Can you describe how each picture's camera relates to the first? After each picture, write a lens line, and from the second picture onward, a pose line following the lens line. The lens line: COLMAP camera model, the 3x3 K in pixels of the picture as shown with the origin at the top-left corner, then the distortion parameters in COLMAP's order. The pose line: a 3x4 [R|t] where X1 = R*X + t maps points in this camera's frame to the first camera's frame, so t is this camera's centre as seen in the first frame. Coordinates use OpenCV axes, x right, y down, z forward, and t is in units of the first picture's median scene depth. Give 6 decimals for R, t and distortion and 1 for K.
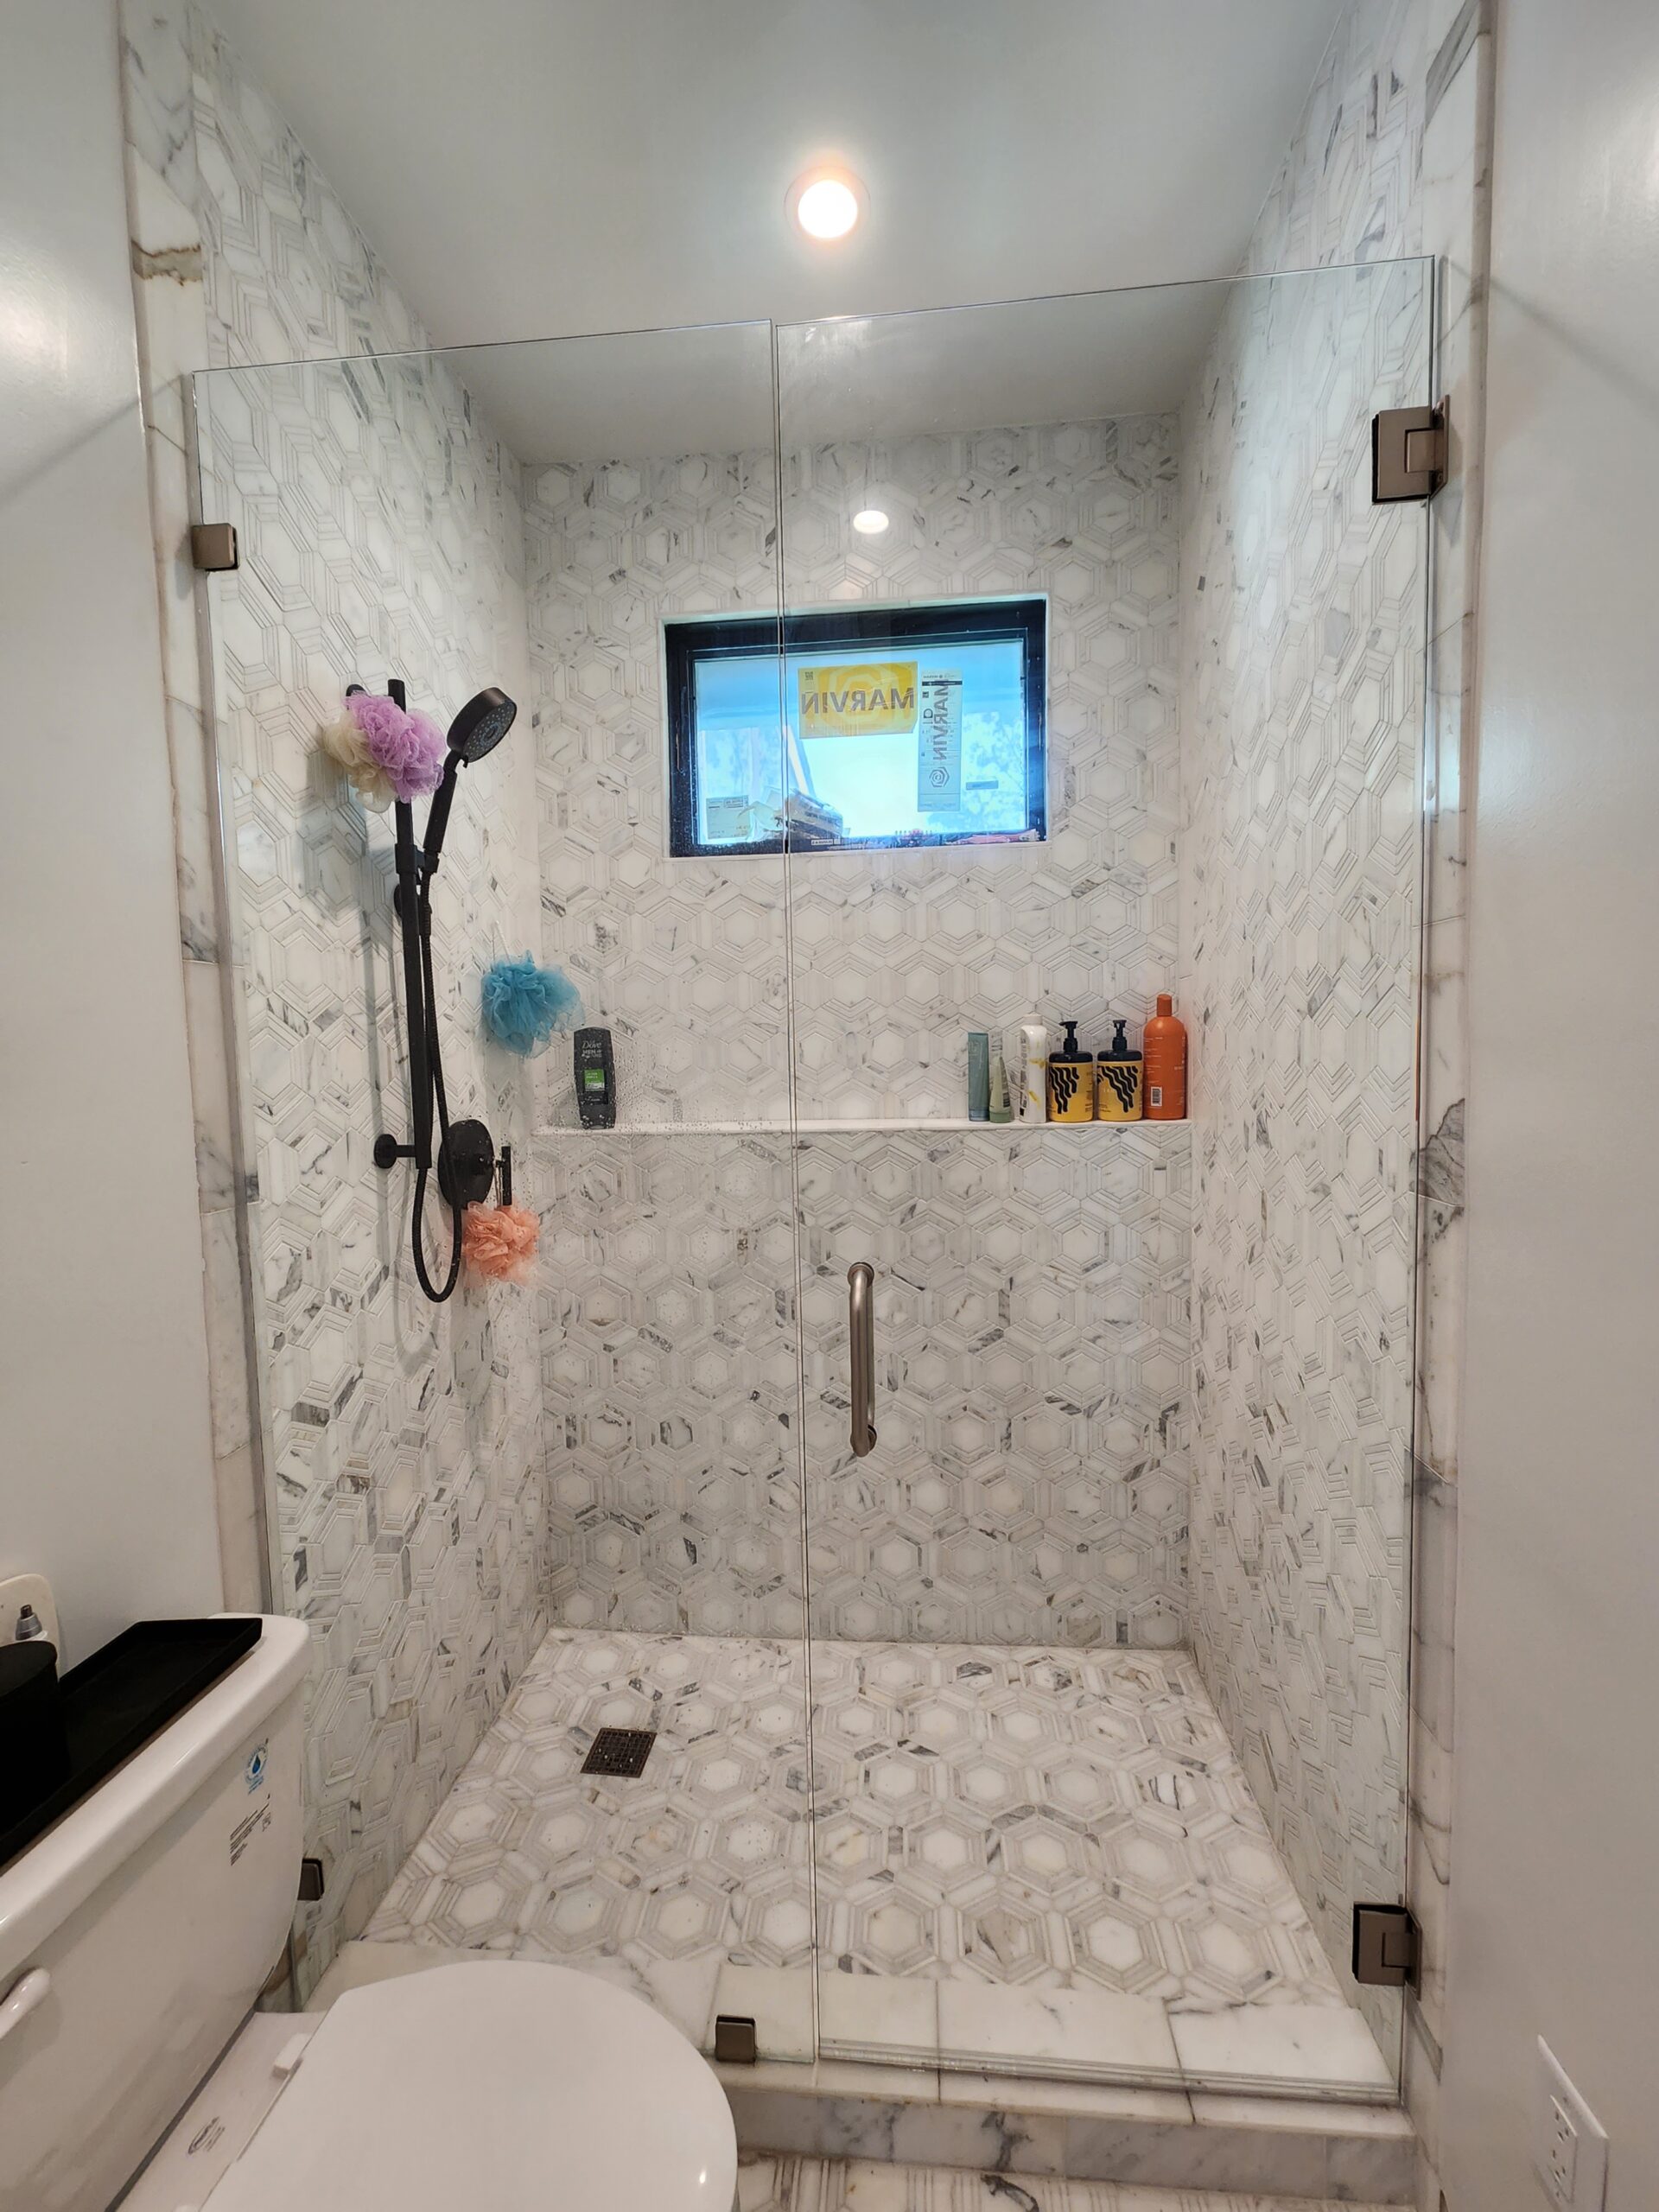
lens RADIAL K [[893.5, 0, 839.3], [0, 893.5, 1089.0], [0, 0, 1]] dist [0.006321, -0.003827]
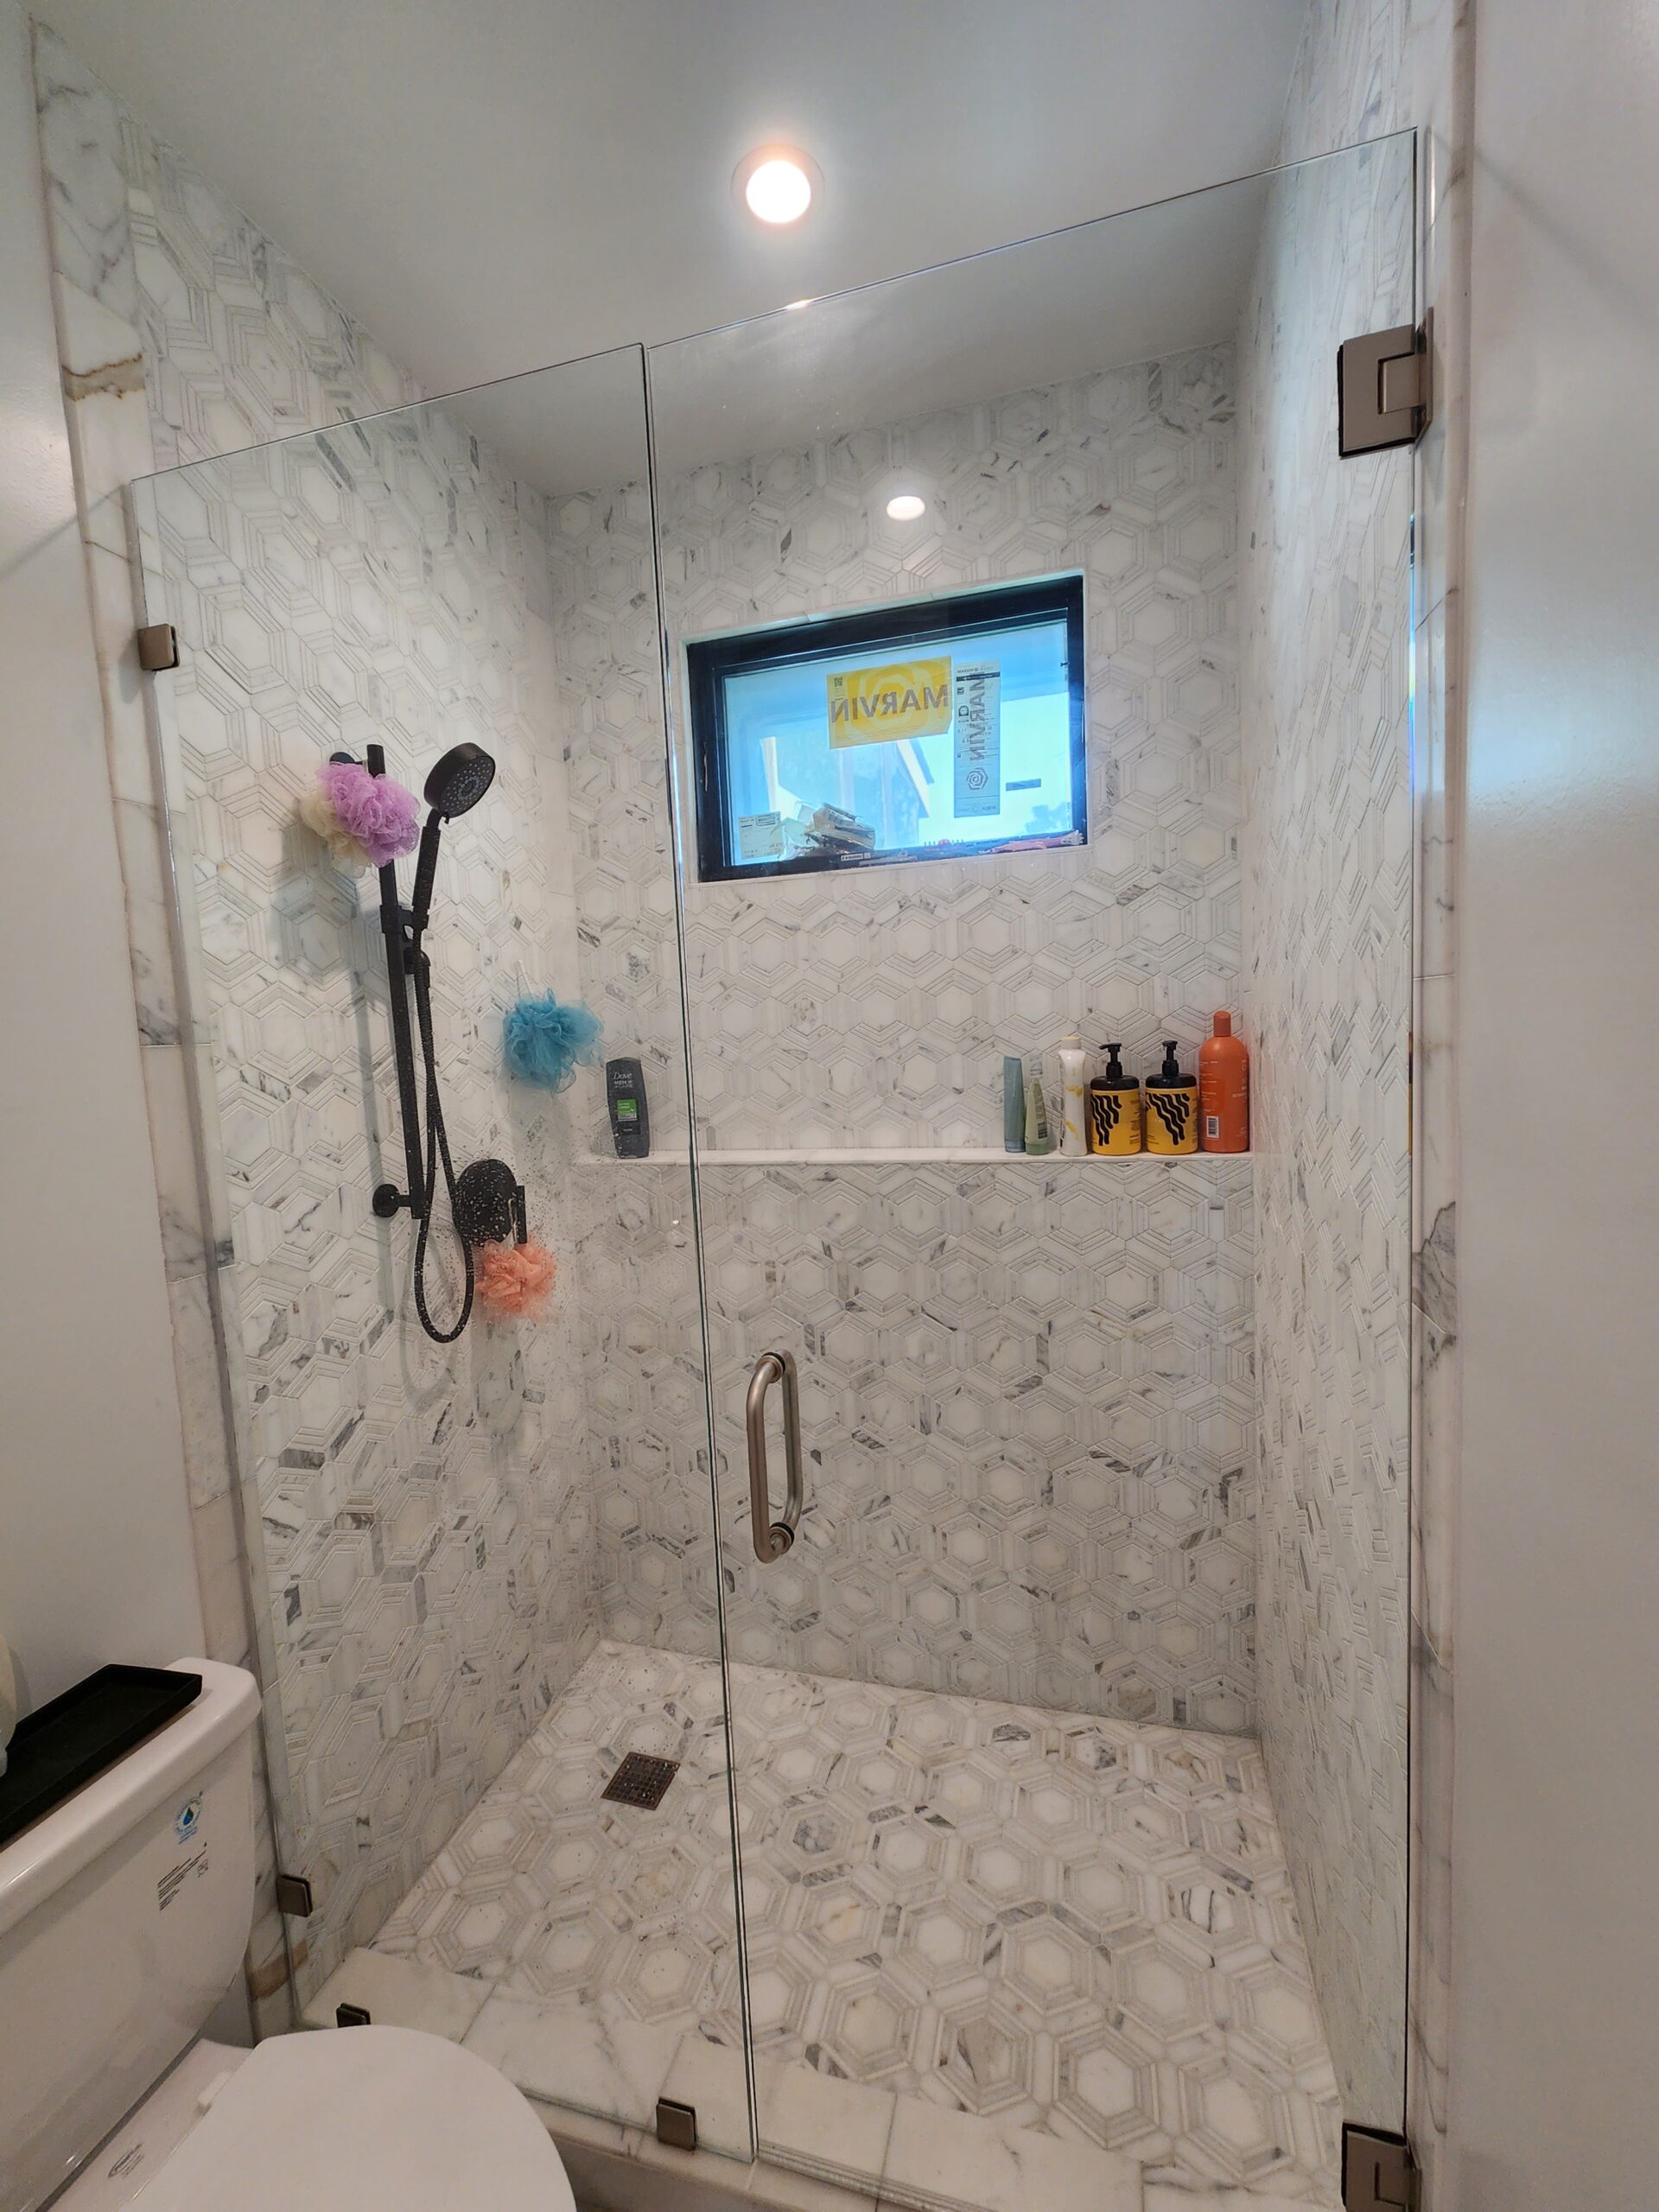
lens RADIAL K [[893.5, 0, 829.6], [0, 893.5, 1090.1], [0, 0, 1]] dist [0.006321, -0.003827]
pose [[0.983398, -0.011639, -0.181090, 0.174072], [0.016309, 0.999571, 0.024323, -0.069395], [0.180729, -0.026873, 0.983166, 0.067999]]
